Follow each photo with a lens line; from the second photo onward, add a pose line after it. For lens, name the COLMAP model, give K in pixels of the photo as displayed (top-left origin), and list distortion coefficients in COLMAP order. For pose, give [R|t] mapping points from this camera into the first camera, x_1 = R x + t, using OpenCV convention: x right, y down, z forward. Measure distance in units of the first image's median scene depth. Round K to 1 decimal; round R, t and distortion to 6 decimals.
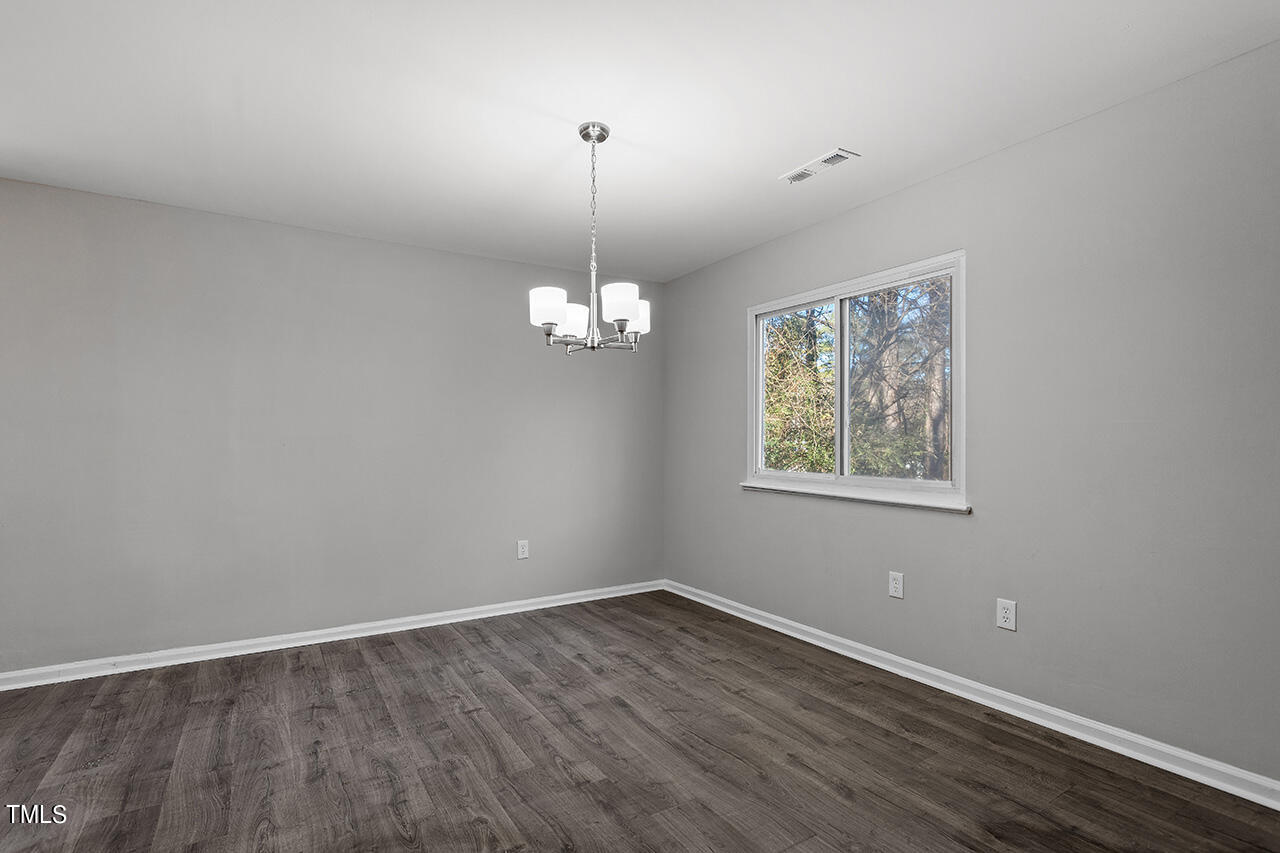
lens RADIAL K [[610.5, 0, 636.0], [0, 610.5, 446.8], [0, 0, 1]] dist [-0.003533, 0.001202]
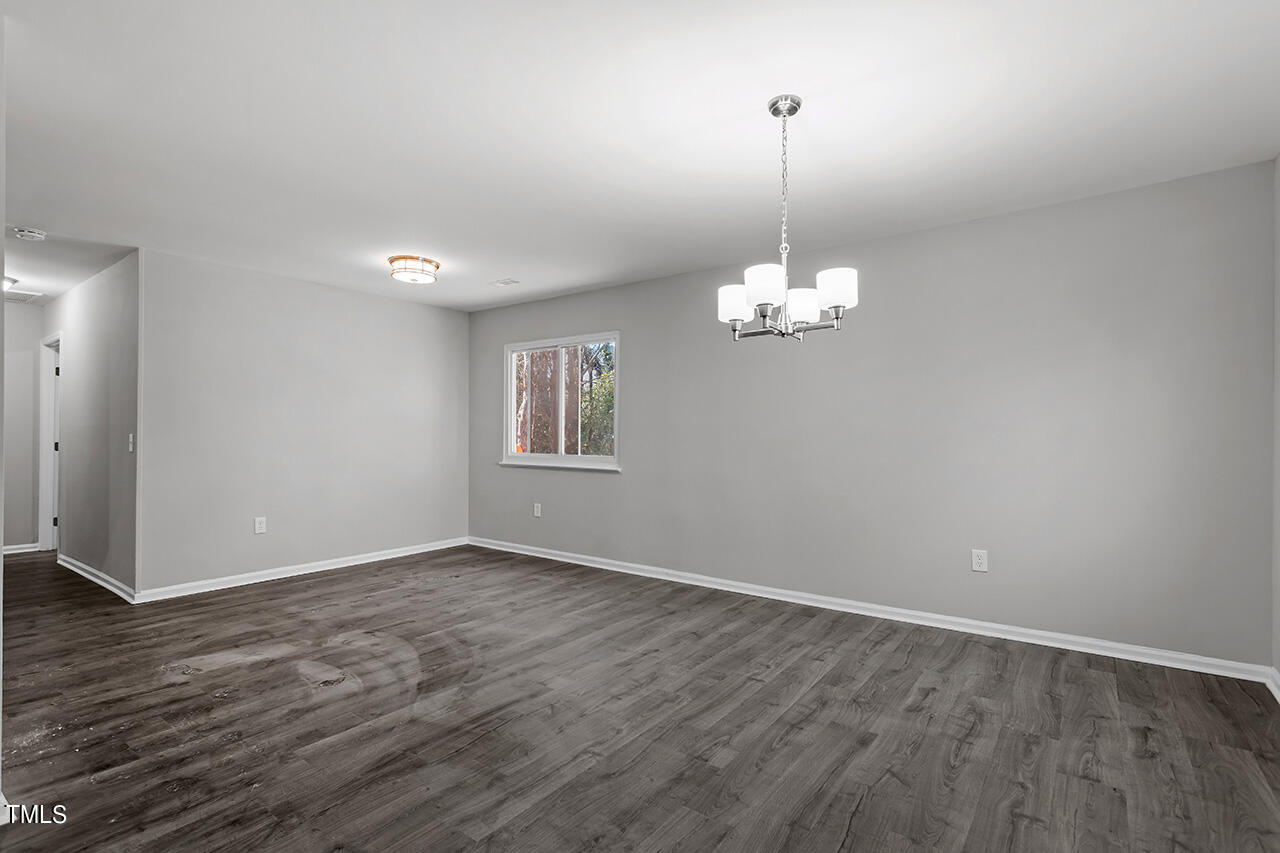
lens RADIAL K [[610.5, 0, 637.5], [0, 610.5, 431.0], [0, 0, 1]] dist [-0.003533, 0.001202]
pose [[0.370540, -0.000223, -0.928816, 0.572289], [-0.008209, 0.999960, -0.003515, -0.004279], [0.928780, 0.008927, 0.370523, 0.342630]]
